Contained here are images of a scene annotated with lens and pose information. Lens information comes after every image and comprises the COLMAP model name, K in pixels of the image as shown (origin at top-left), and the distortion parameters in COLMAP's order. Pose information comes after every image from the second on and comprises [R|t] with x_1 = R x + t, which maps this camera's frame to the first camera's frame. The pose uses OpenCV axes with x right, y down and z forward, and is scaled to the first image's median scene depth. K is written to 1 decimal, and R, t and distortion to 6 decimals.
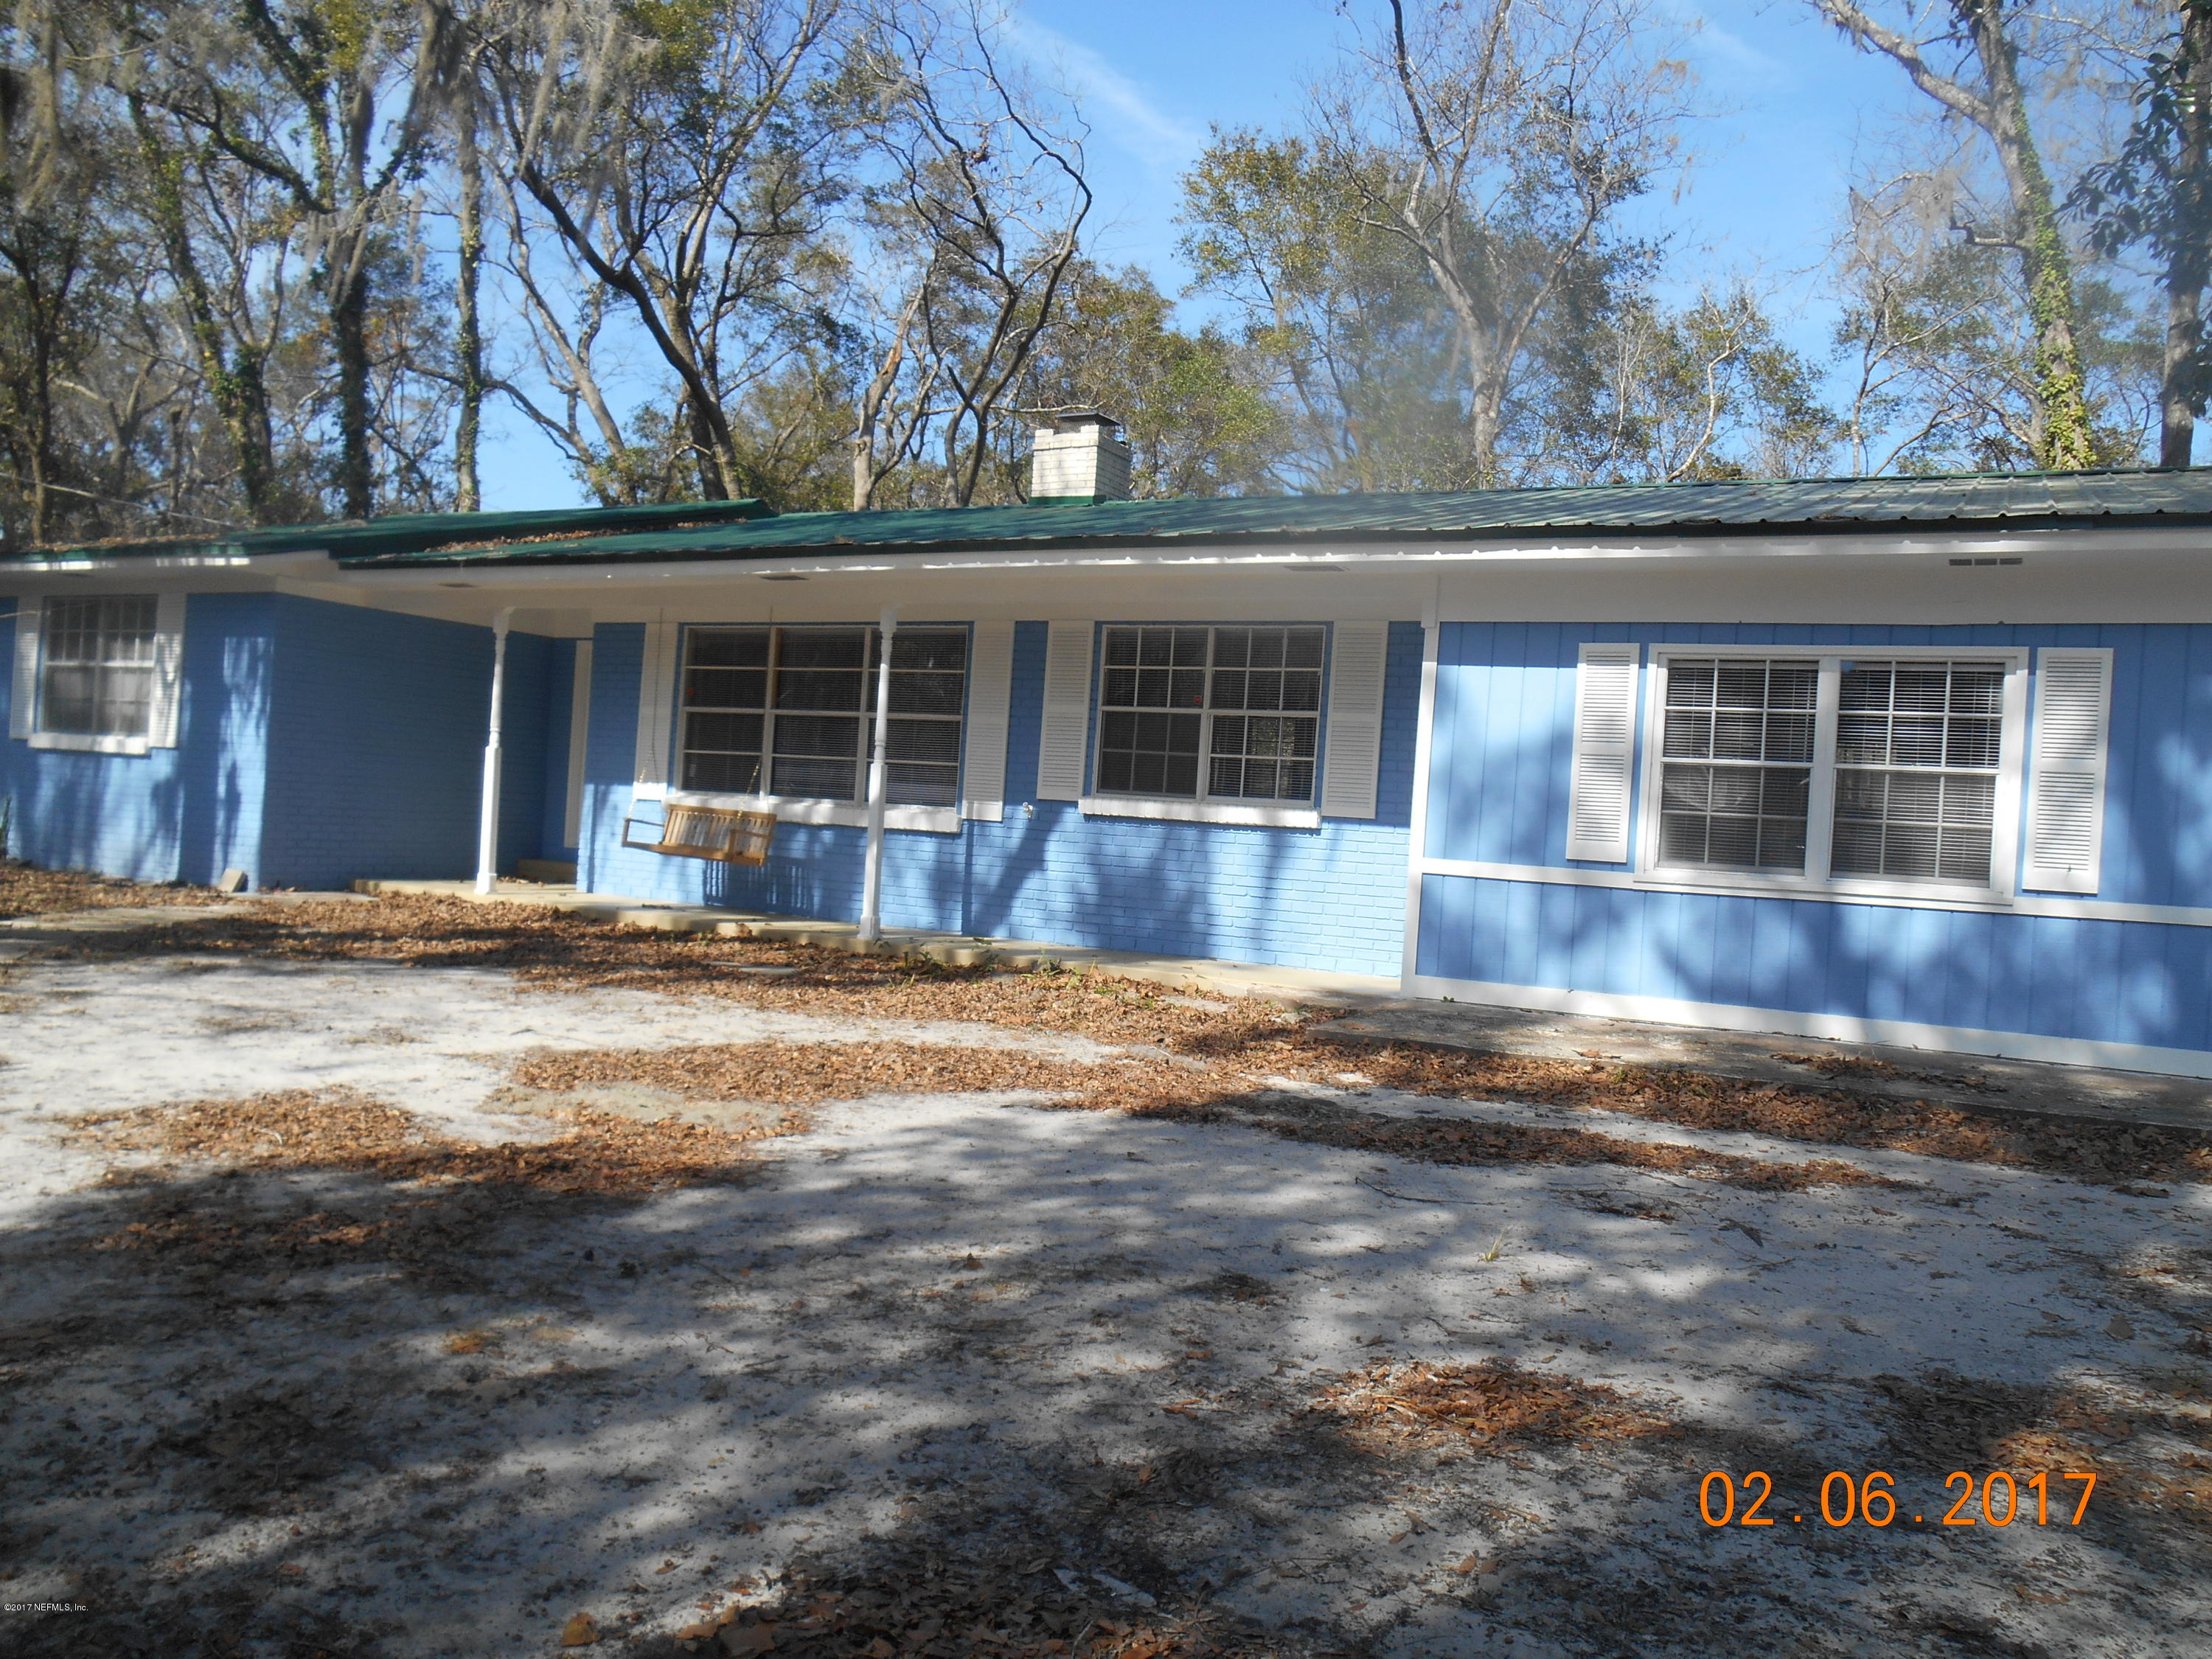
lens RADIAL K [[1679.2, 0, 1106.0], [0, 1679.2, 829.5], [0, 0, 1]] dist [-0.038463, 0.005661]
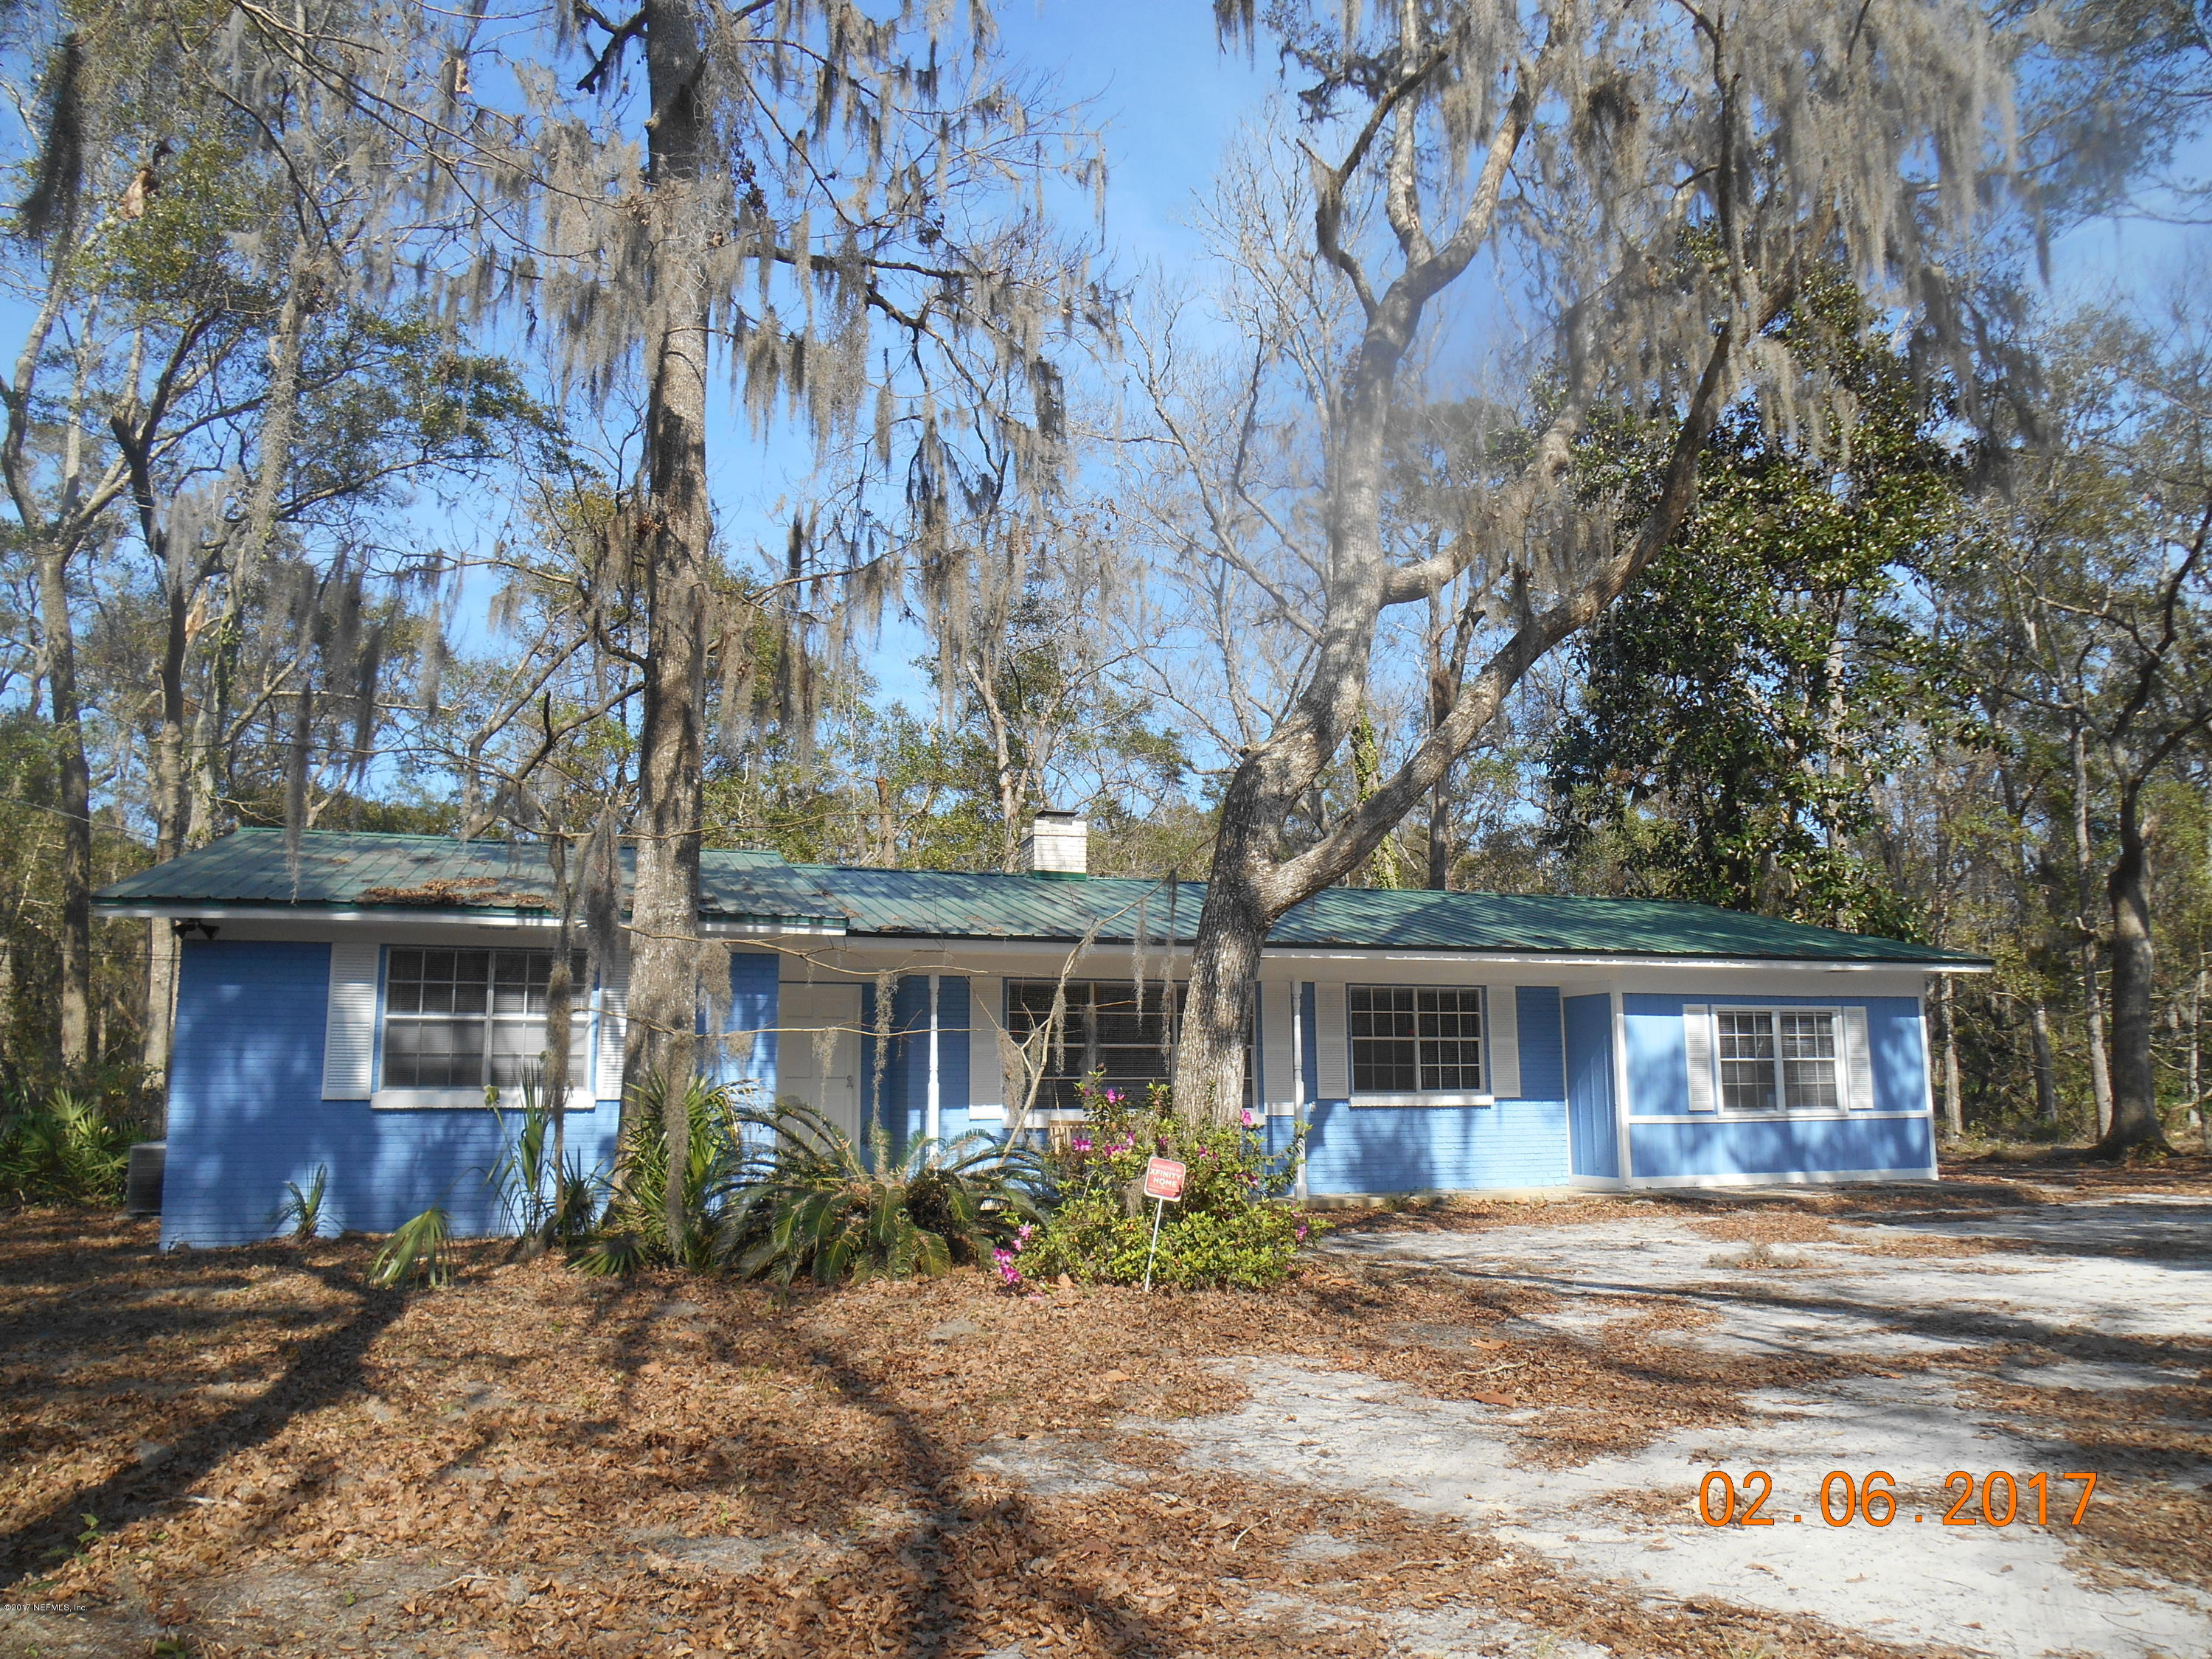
lens RADIAL K [[1717.3, 0, 1017.8], [0, 1717.3, 829.0], [0, 0, 1]] dist [-0.057994, 0.004001]
pose [[0.711824, 0.046445, 0.700820, -1.689875], [0.053230, 0.991374, -0.119766, -0.112662], [-0.700338, 0.122557, 0.703212, 0.075450]]
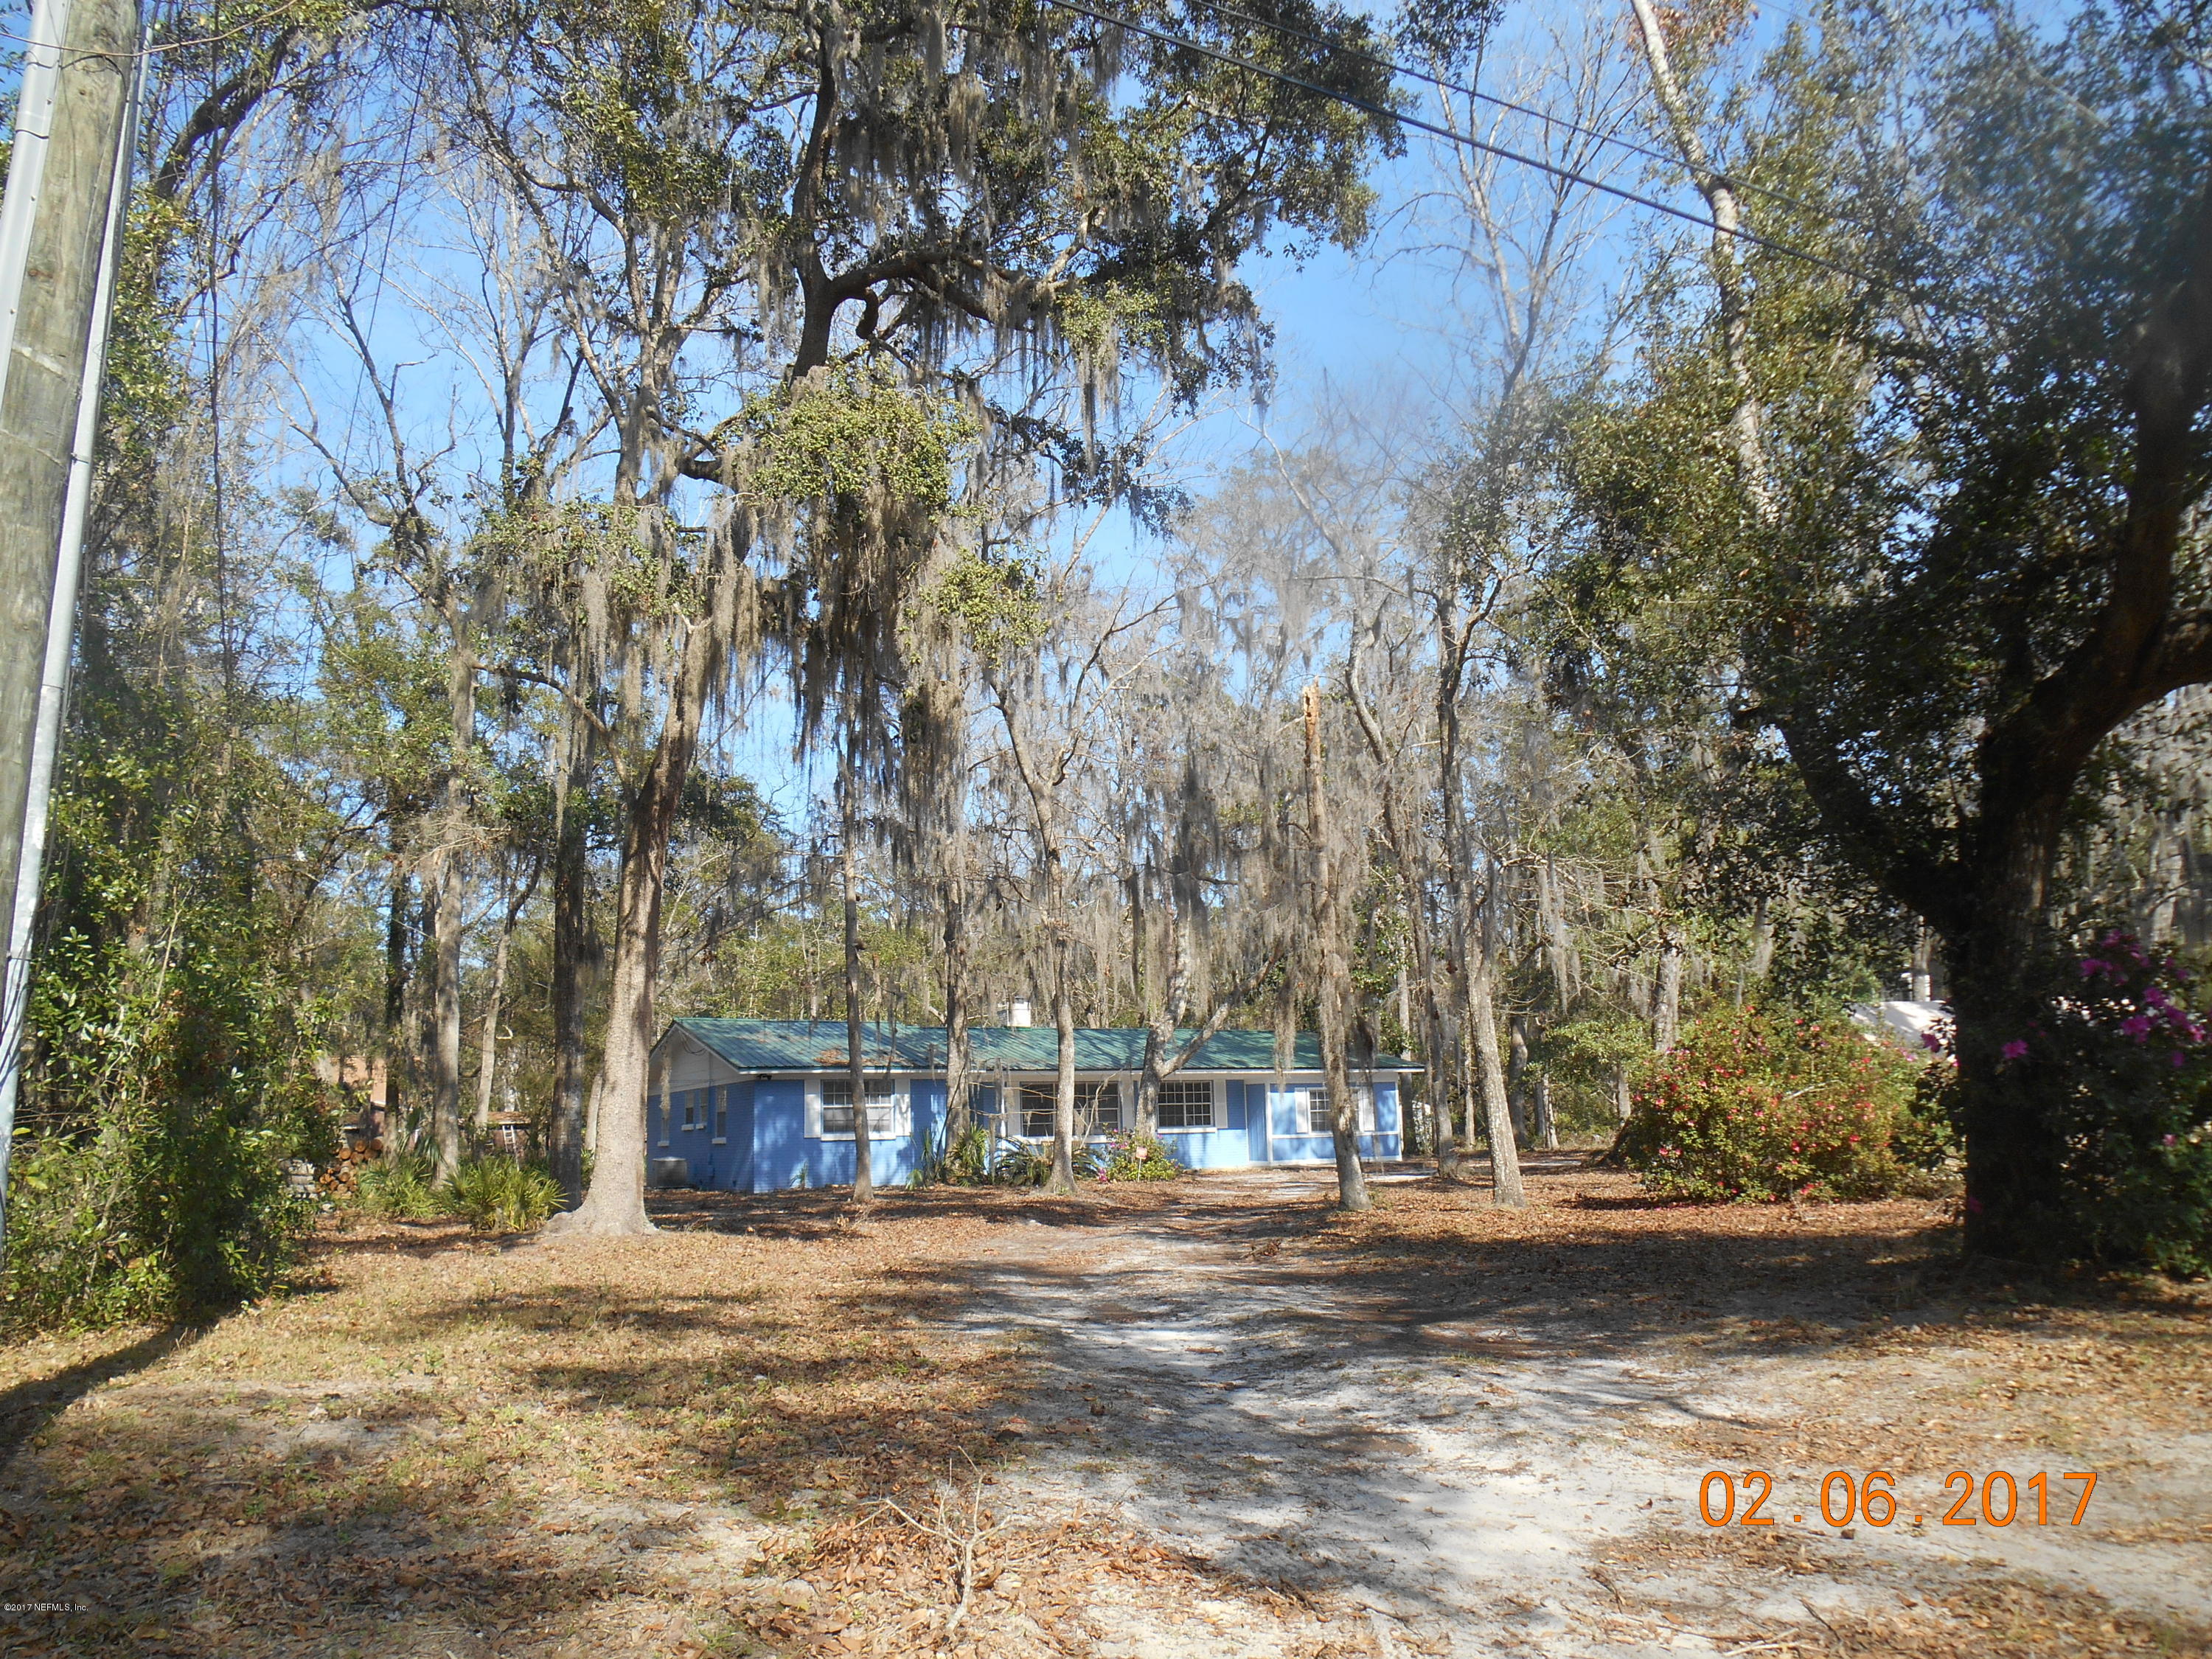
lens RADIAL K [[1679.2, 0, 1106.0], [0, 1679.2, 829.5], [0, 0, 1]] dist [-0.038463, 0.005661]
pose [[0.539738, 0.073730, 0.838598, -3.951731], [0.063911, 0.989693, -0.128149, -0.252357], [-0.839404, 0.122763, 0.529463, -1.148491]]
